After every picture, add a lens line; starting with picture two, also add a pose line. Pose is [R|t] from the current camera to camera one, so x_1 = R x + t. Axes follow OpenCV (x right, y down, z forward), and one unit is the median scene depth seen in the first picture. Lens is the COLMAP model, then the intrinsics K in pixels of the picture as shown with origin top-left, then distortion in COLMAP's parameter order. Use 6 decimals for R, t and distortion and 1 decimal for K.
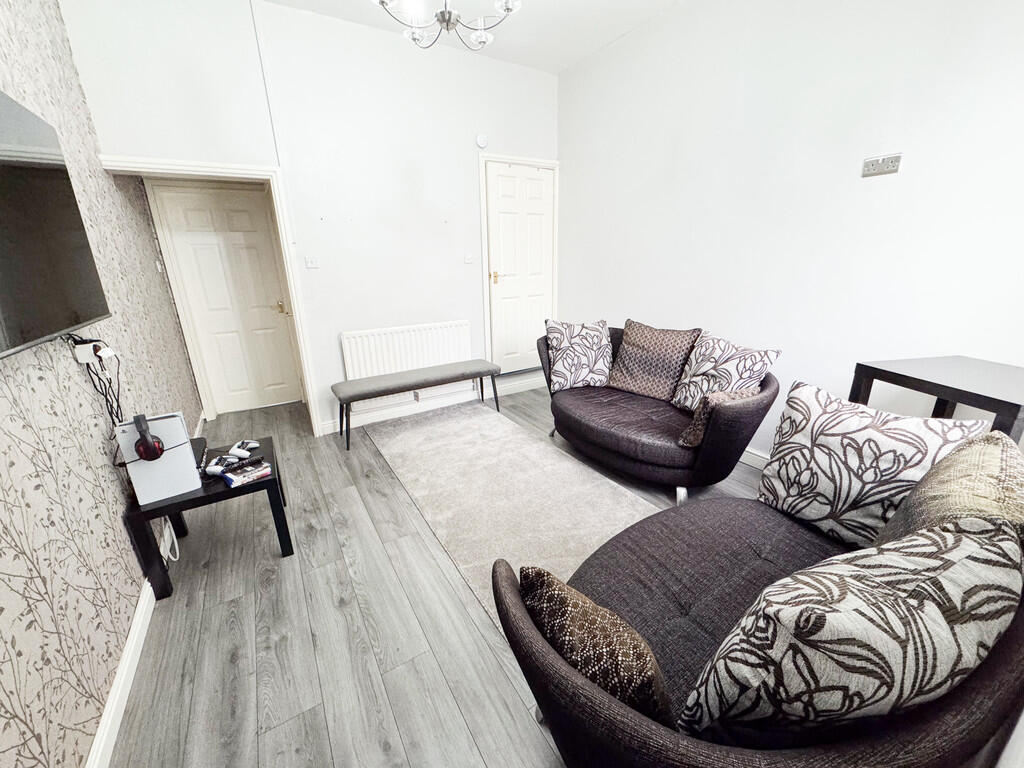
lens RADIAL K [[408.0, 0, 512.0], [0, 408.0, 384.0], [0, 0, 1]] dist [0.001367, 0.000068]
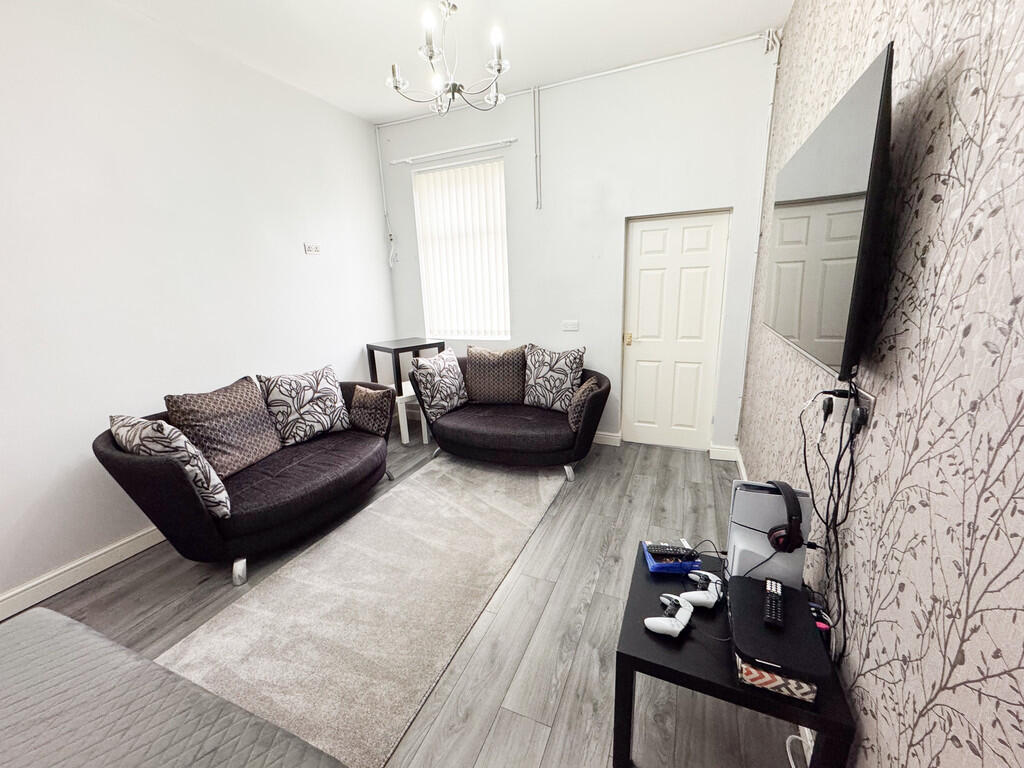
lens RADIAL K [[408.0, 0, 512.0], [0, 408.0, 384.0], [0, 0, 1]] dist [0.001367, 0.000068]
pose [[-0.568665, -0.169380, 0.804941, -0.797323], [0.288621, 0.875267, 0.388080, -0.358862], [-0.770271, 0.453010, -0.448848, 1.082644]]
